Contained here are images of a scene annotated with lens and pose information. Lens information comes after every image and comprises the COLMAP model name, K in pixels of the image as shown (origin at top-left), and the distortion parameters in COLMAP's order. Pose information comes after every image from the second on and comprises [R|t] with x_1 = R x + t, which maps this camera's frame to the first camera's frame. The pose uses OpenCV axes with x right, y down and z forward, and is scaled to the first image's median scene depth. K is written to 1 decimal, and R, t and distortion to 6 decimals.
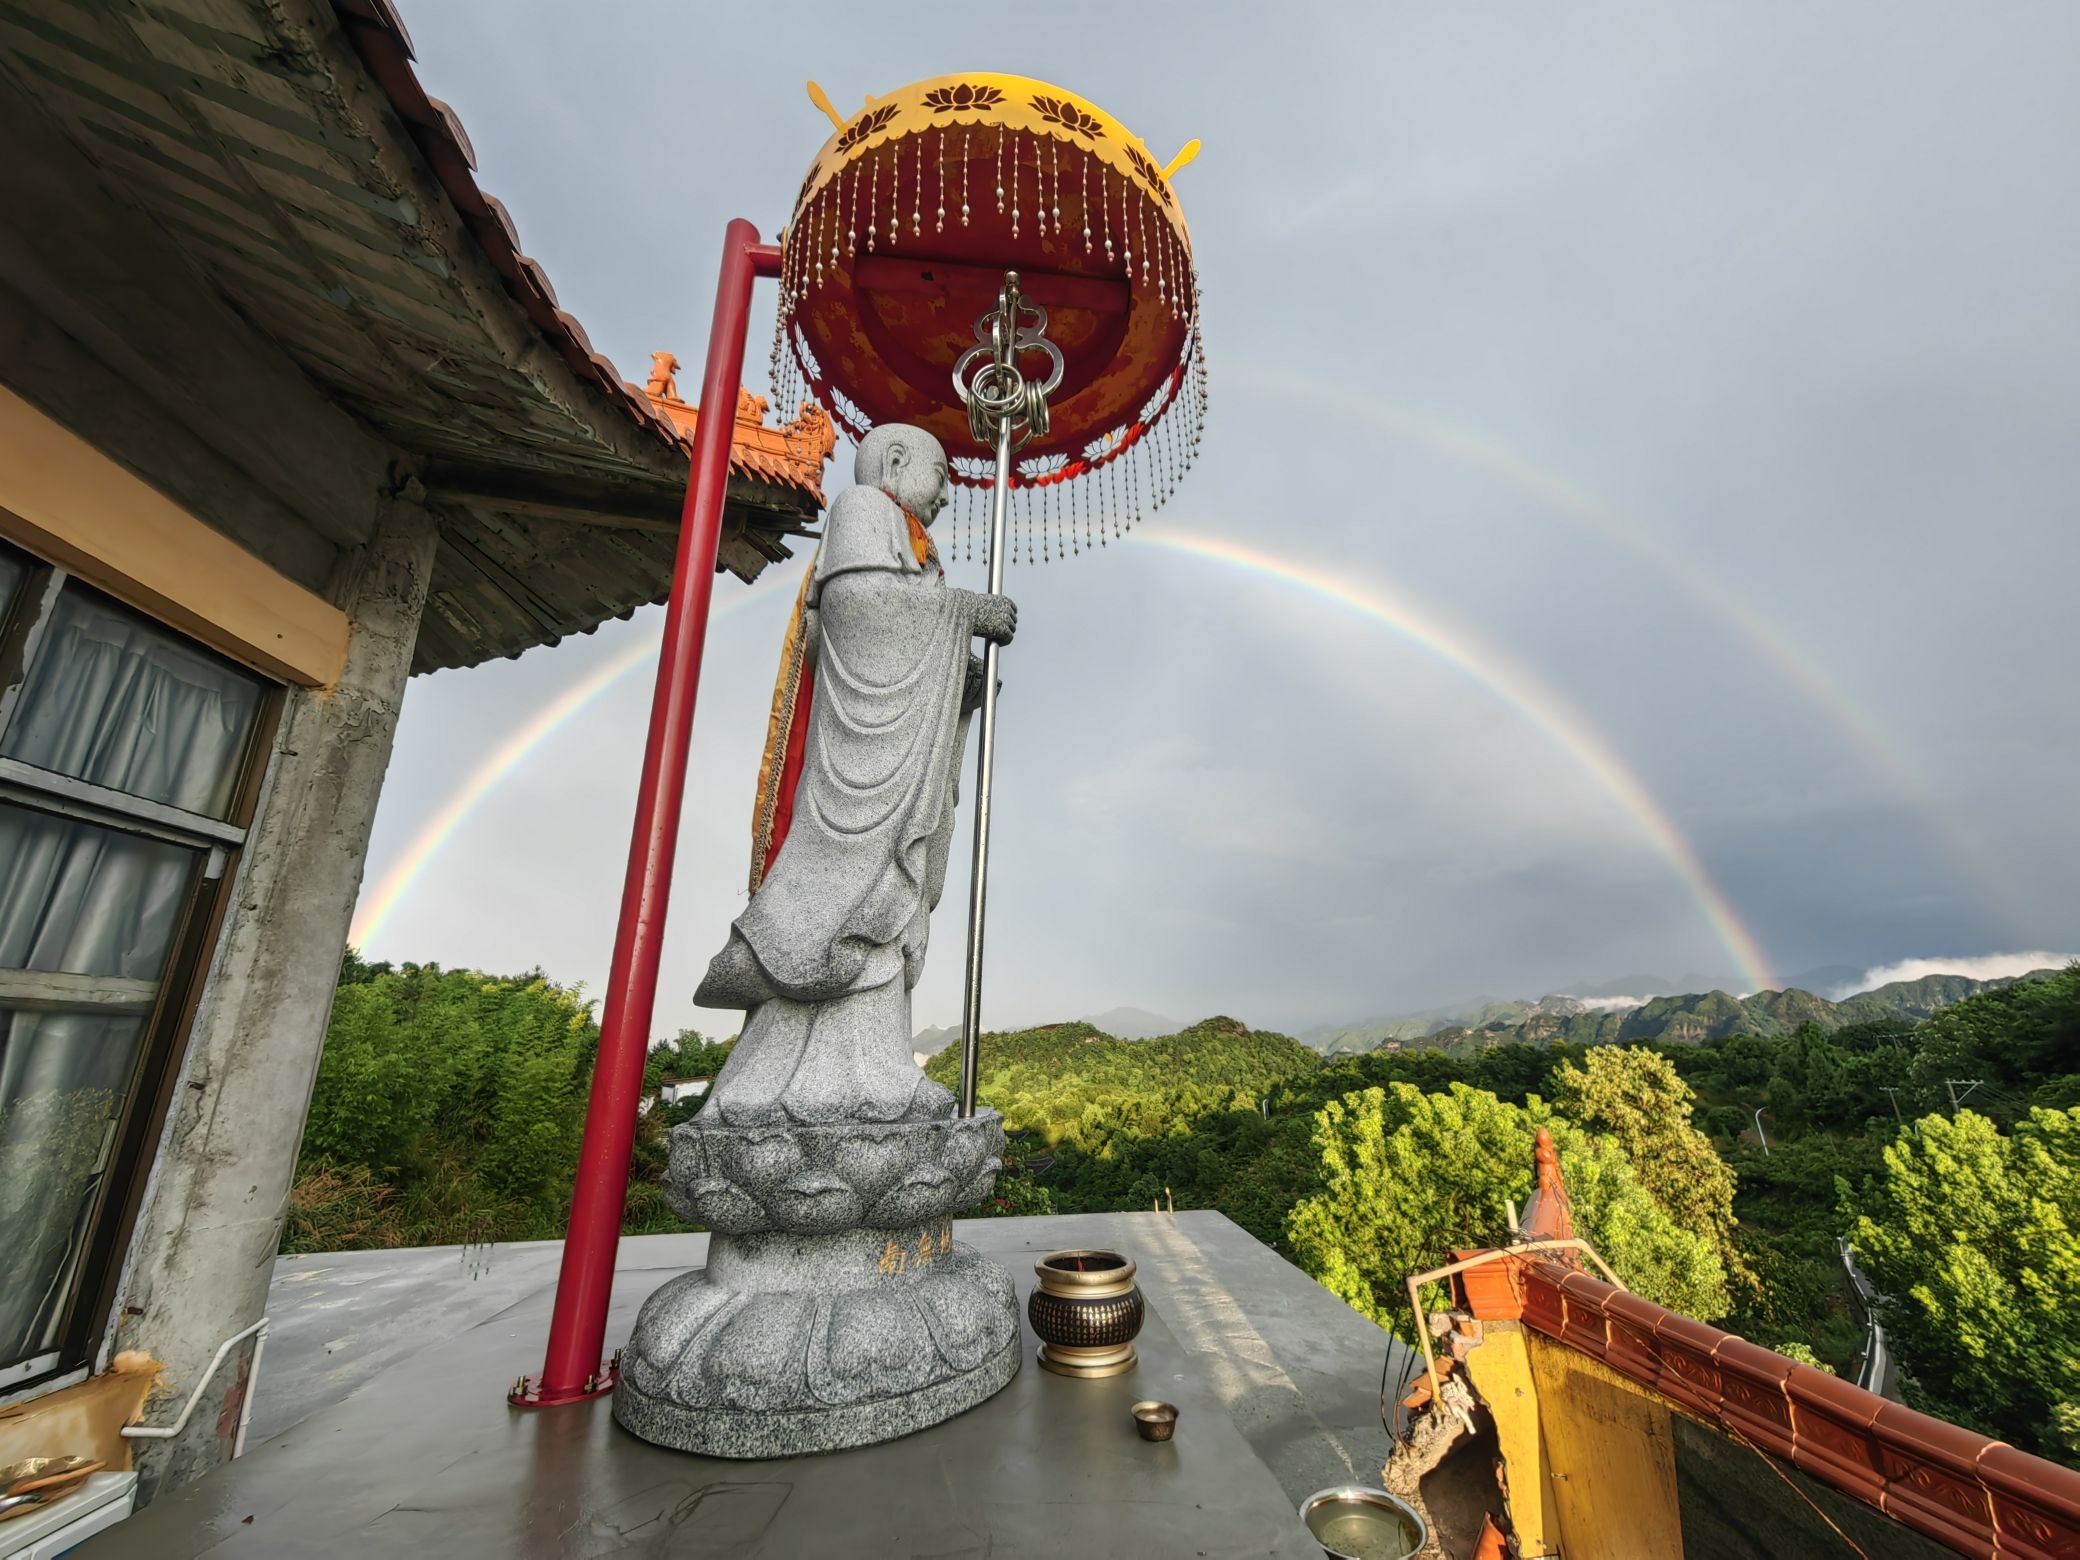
lens RADIAL K [[795.4, 0, 1040.4], [0, 795.4, 784.9], [0, 0, 1]] dist [0.002847, -0.000161]
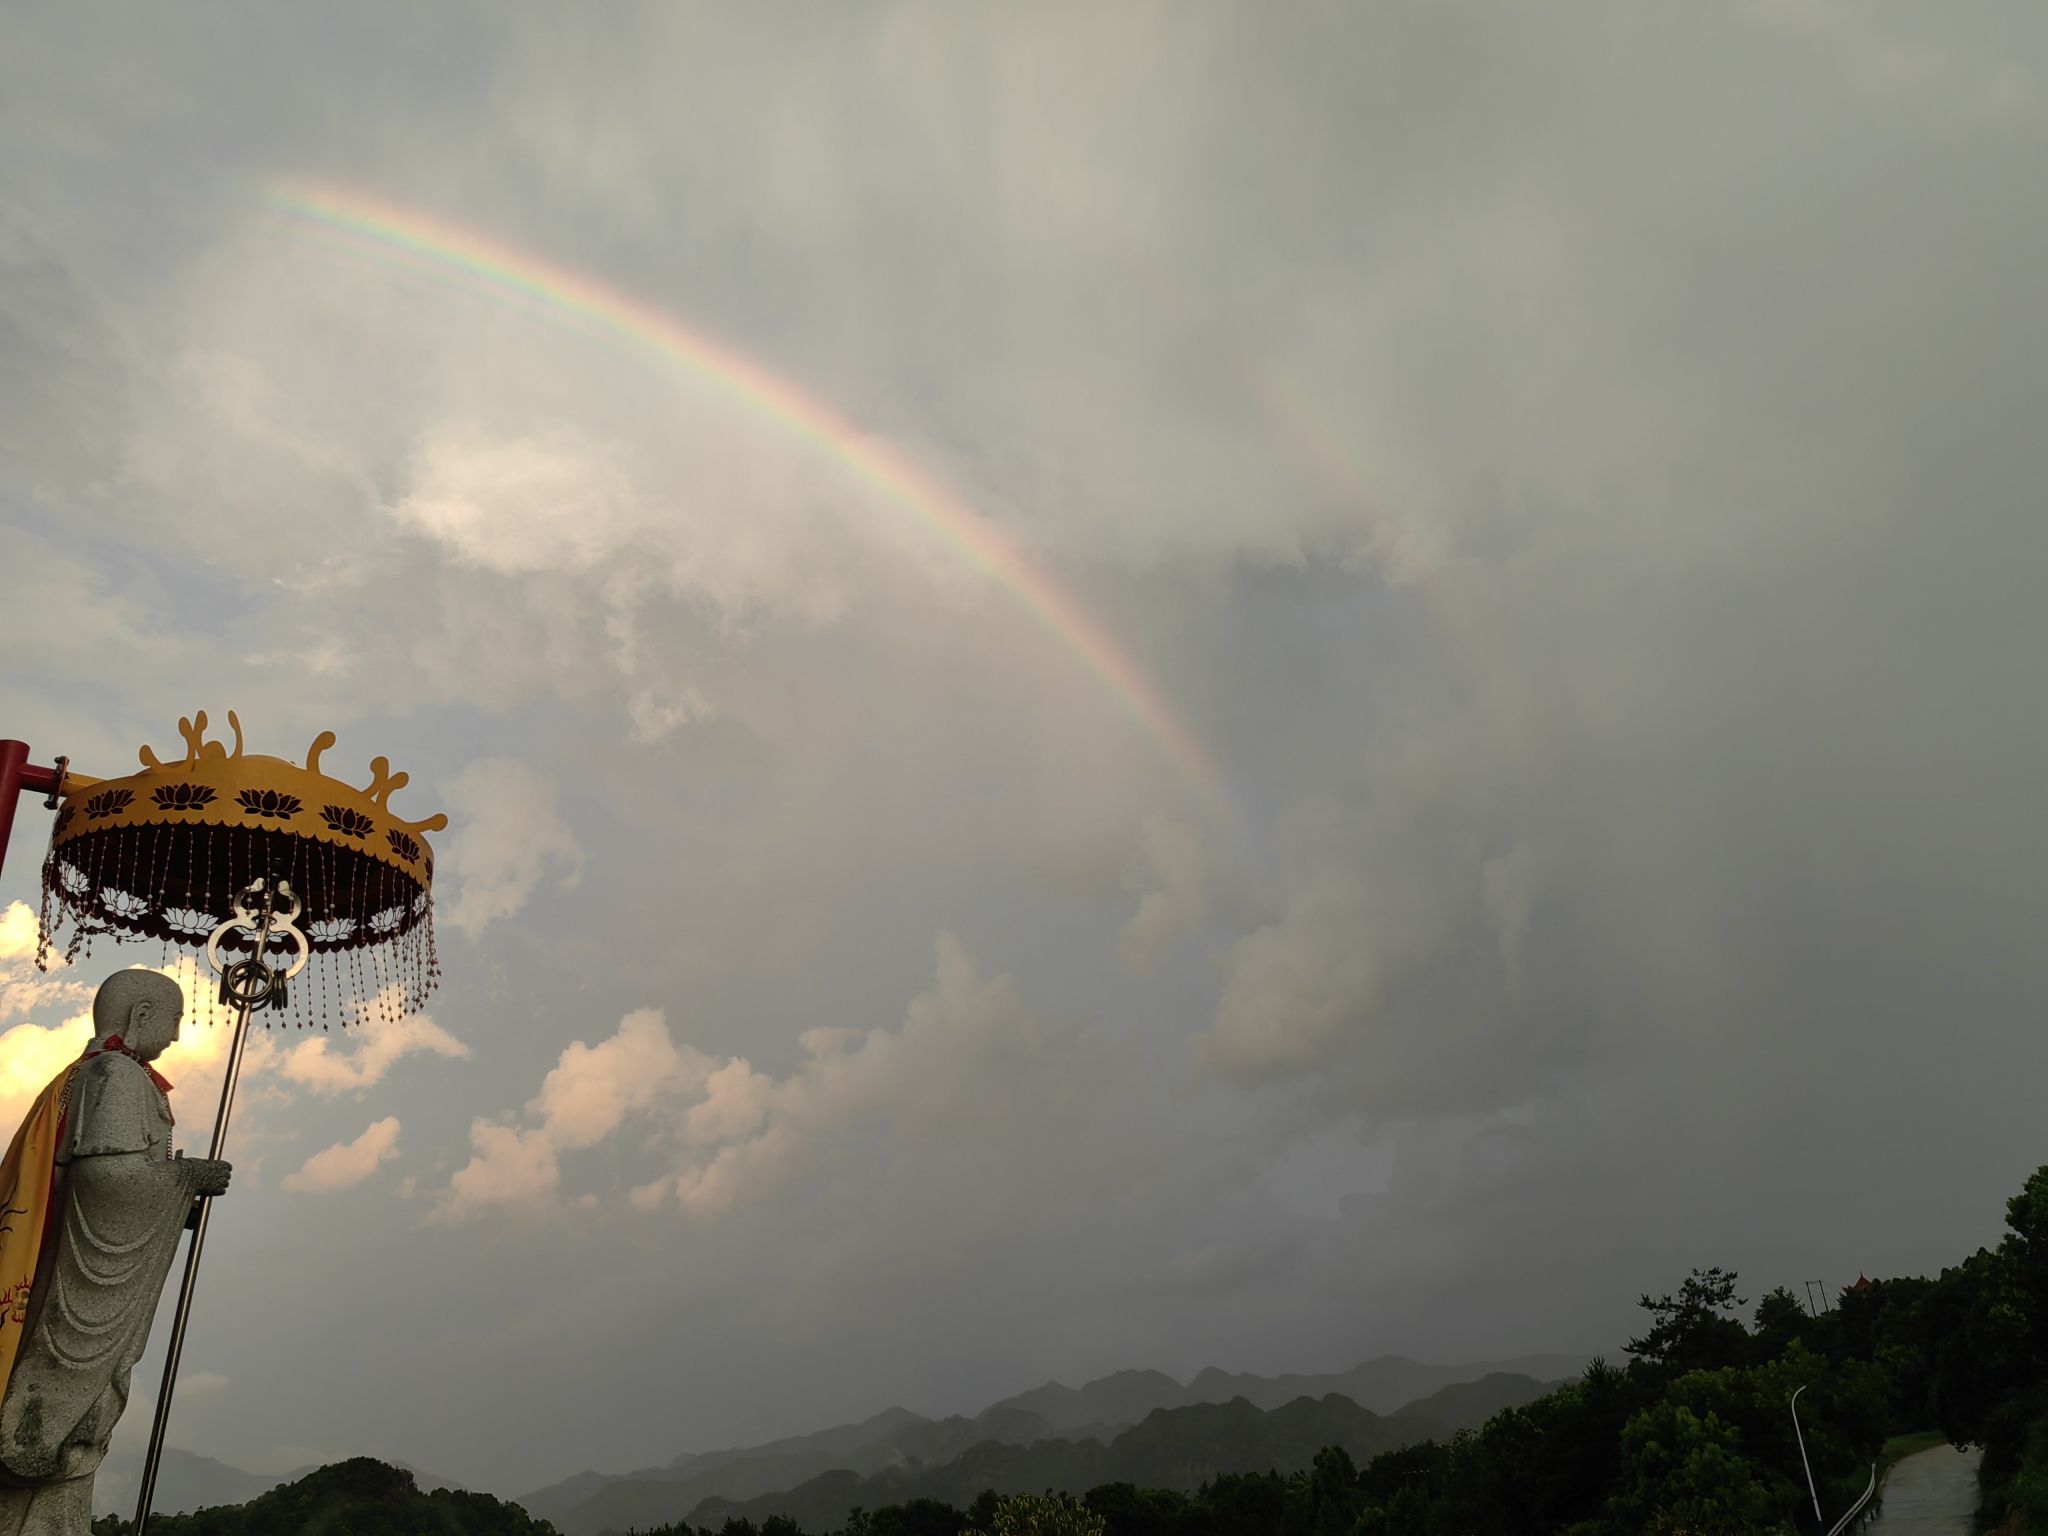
lens RADIAL K [[1656.7, 0, 1033.6], [0, 1656.7, 775.2], [0, 0, 1]] dist [0.050095, -0.069278]
pose [[0.841556, 0.190231, 0.505565, -0.046112], [-0.136919, 0.980493, -0.141021, -0.069205], [-0.522529, 0.049456, 0.851186, -0.218898]]
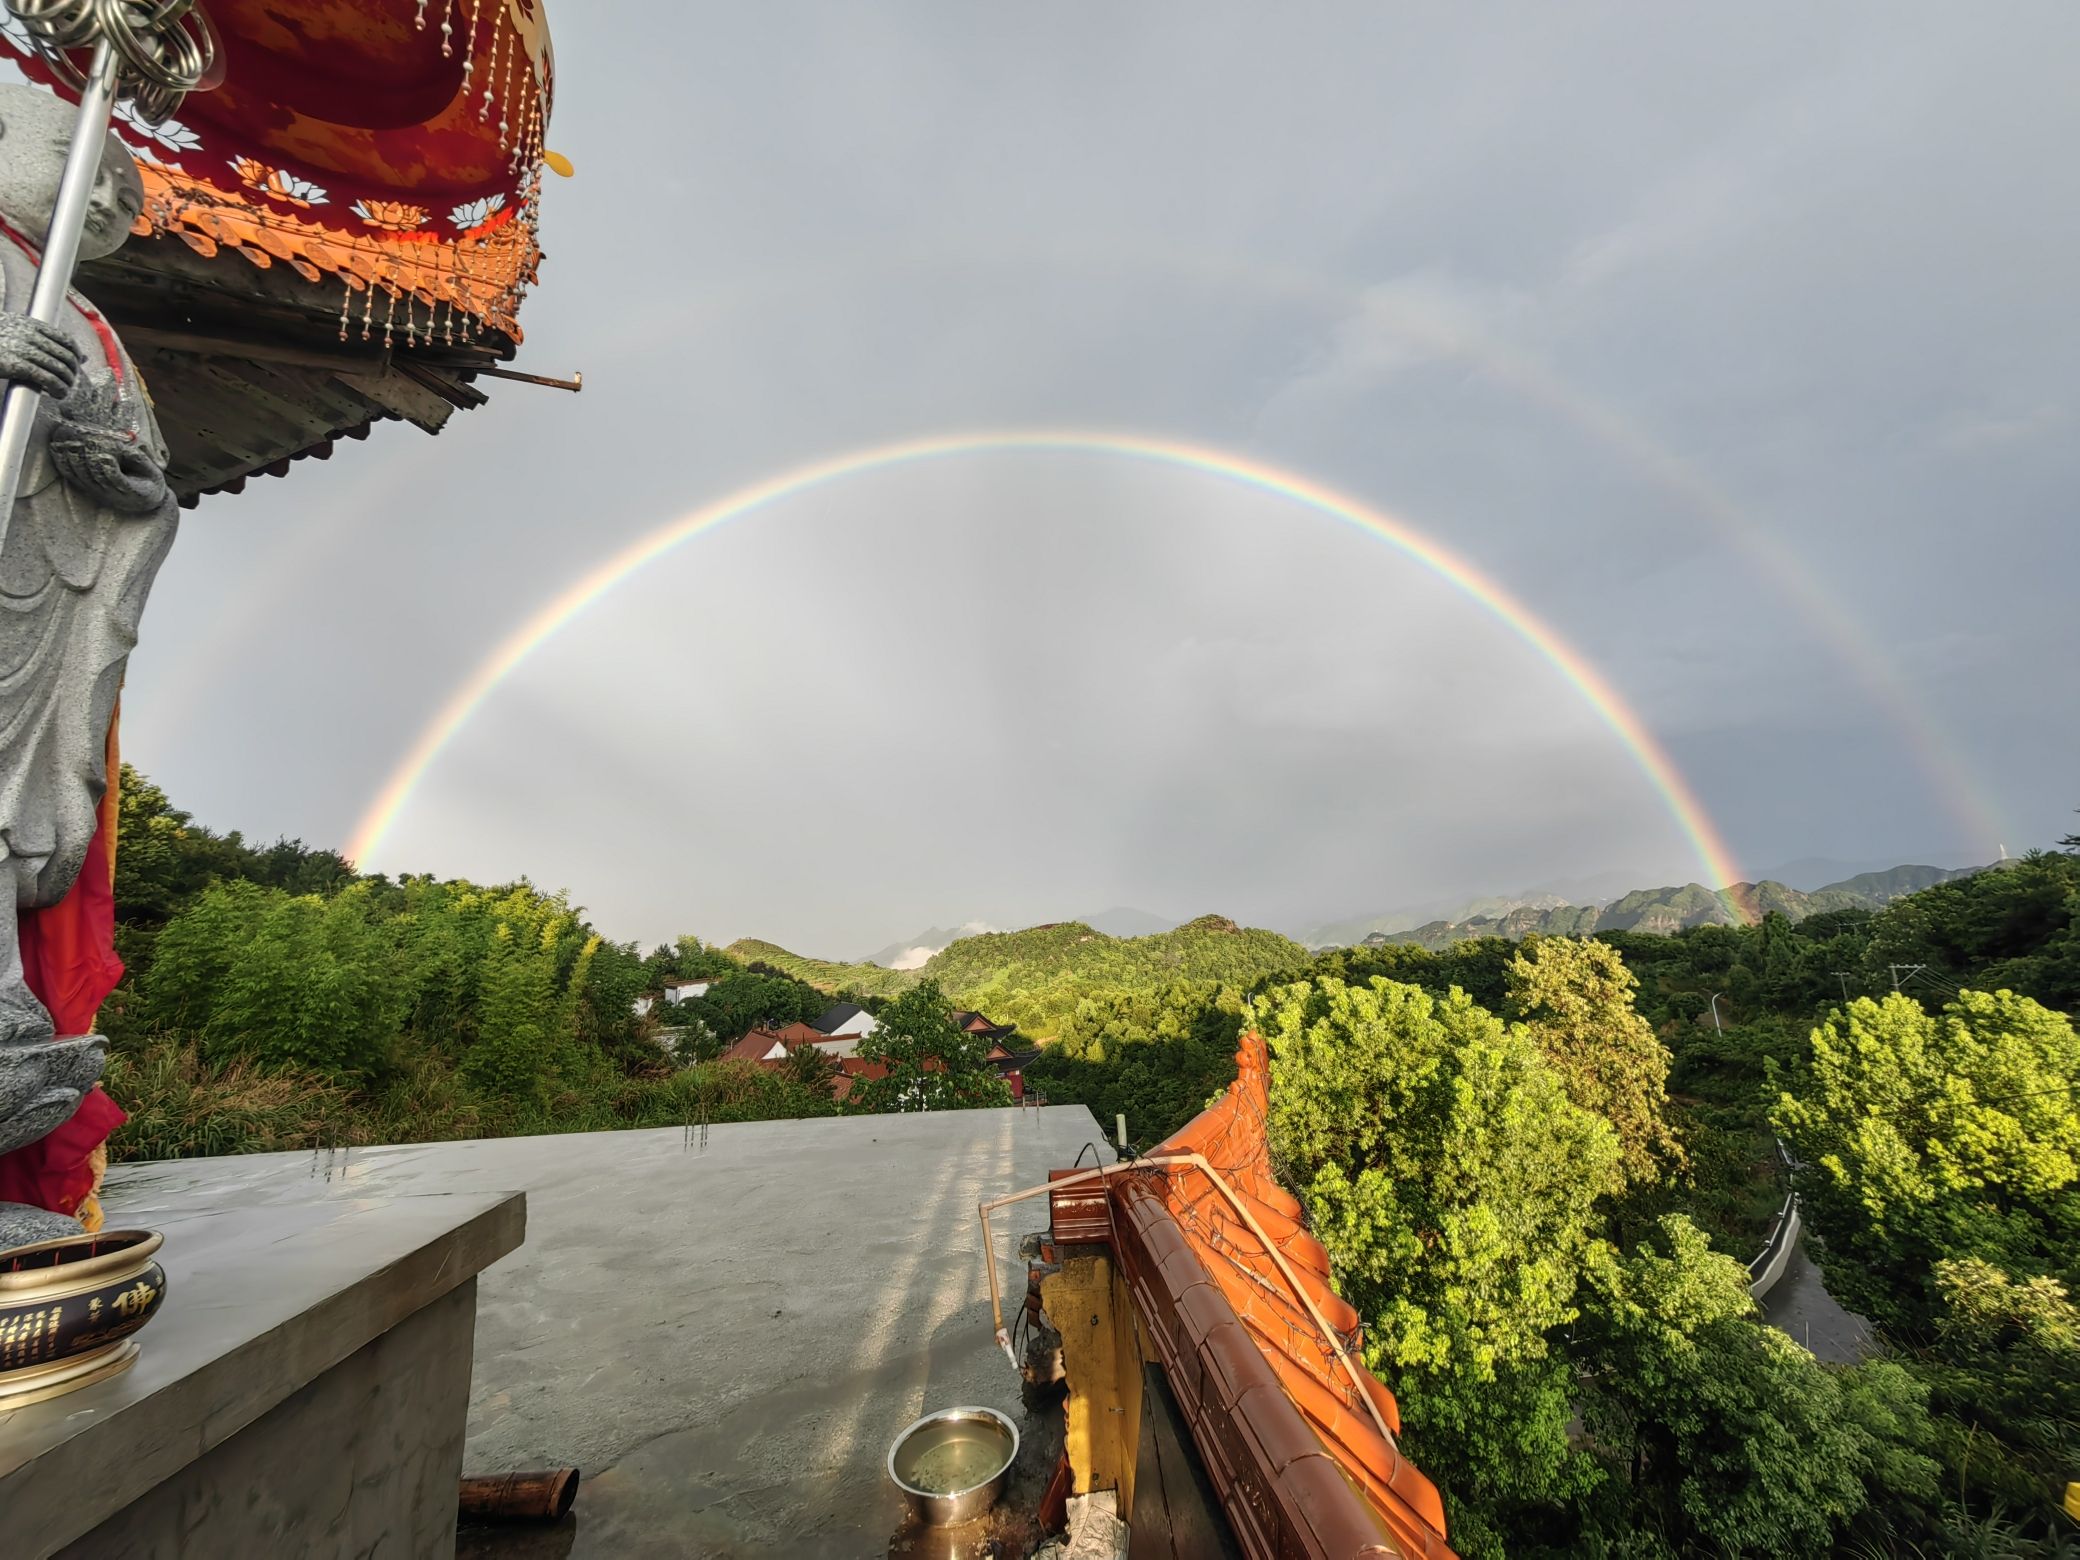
lens RADIAL K [[794.5, 0, 1042.7], [0, 794.5, 782.0], [0, 0, 1]] dist [-0.003636, 0.004376]
pose [[0.999901, -0.012667, 0.006191, 0.087397], [0.011877, 0.993390, 0.114168, 0.009544], [-0.007596, -0.114083, 0.993442, 0.030069]]
